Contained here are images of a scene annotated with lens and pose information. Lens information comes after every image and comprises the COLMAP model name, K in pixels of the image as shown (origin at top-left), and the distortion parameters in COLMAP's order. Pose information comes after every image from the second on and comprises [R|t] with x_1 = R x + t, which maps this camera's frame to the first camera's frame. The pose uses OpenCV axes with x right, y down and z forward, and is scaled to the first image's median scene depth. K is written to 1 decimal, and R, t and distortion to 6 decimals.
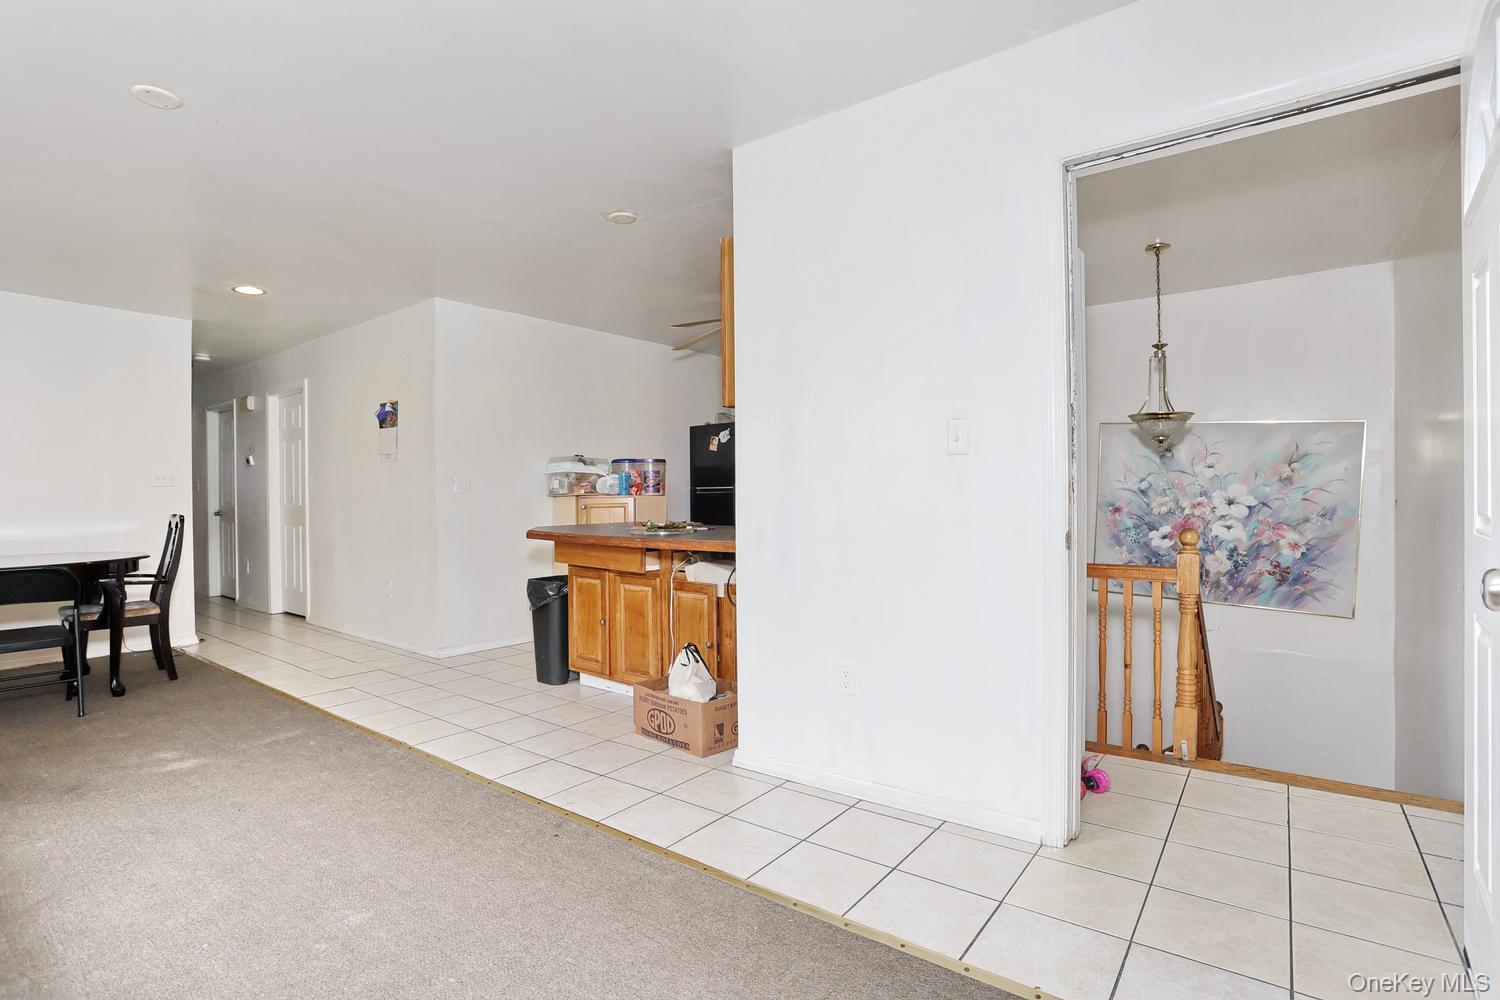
lens RADIAL K [[721.0, 0, 743.1], [0, 721.0, 501.9], [0, 0, 1]] dist [-0.048341, 0.005035]
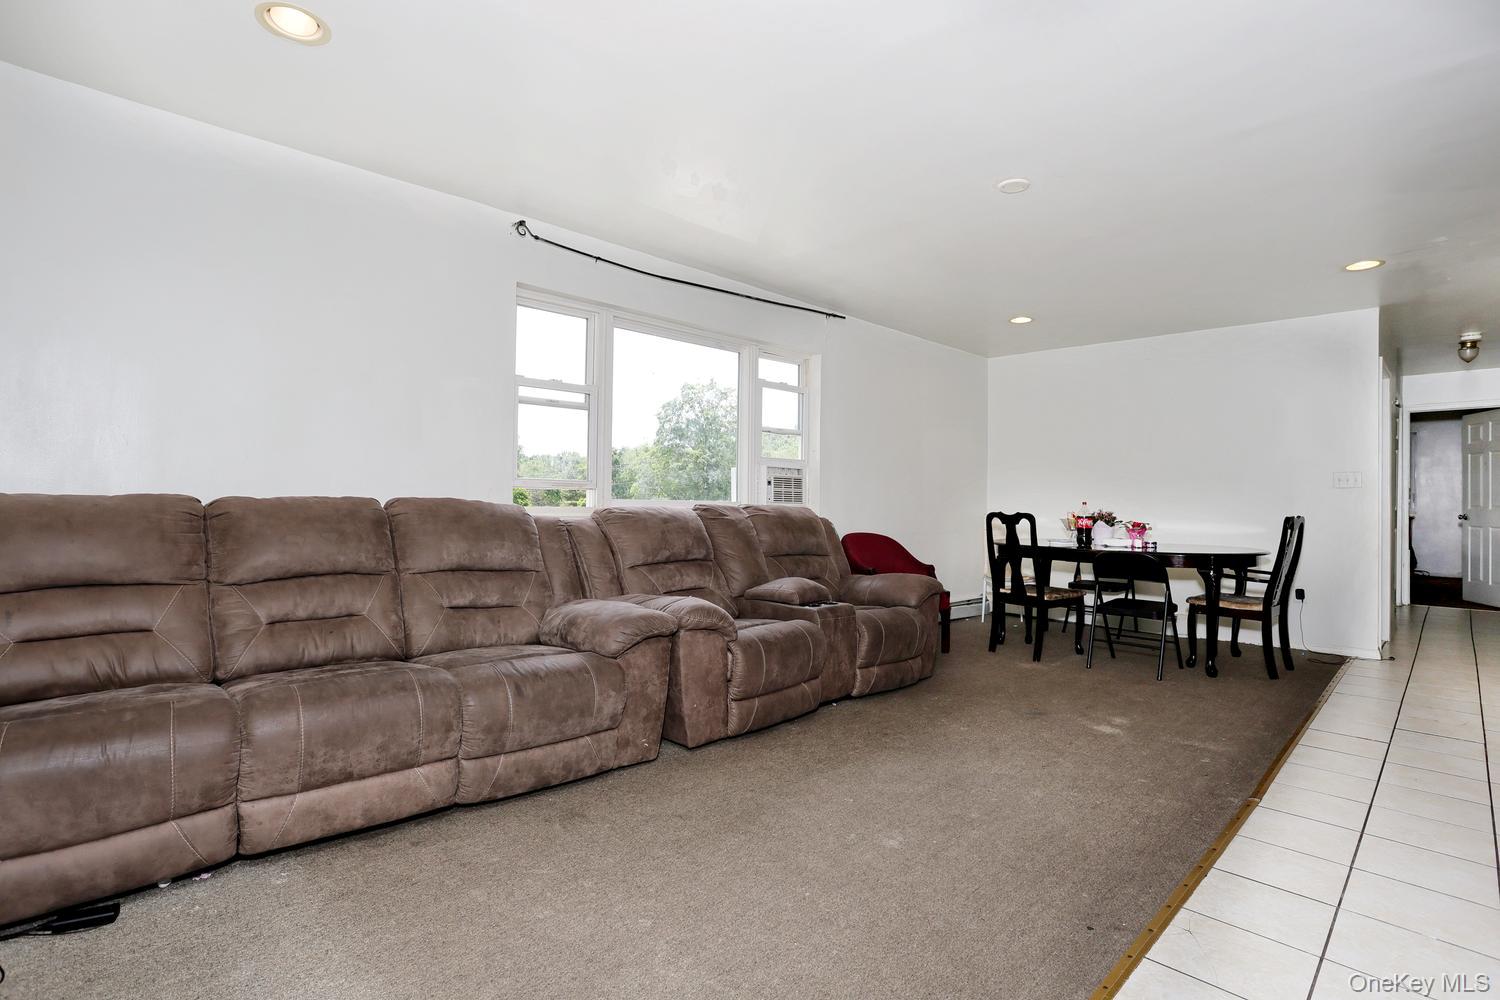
lens RADIAL K [[721.0, 0, 748.6], [0, 721.0, 499.0], [0, 0, 1]] dist [-0.048341, 0.005035]
pose [[-0.146720, 0.009568, -0.989132, 0.354219], [-0.016127, 0.999797, 0.012064, -0.006454], [0.989047, 0.017722, -0.146536, 0.467437]]
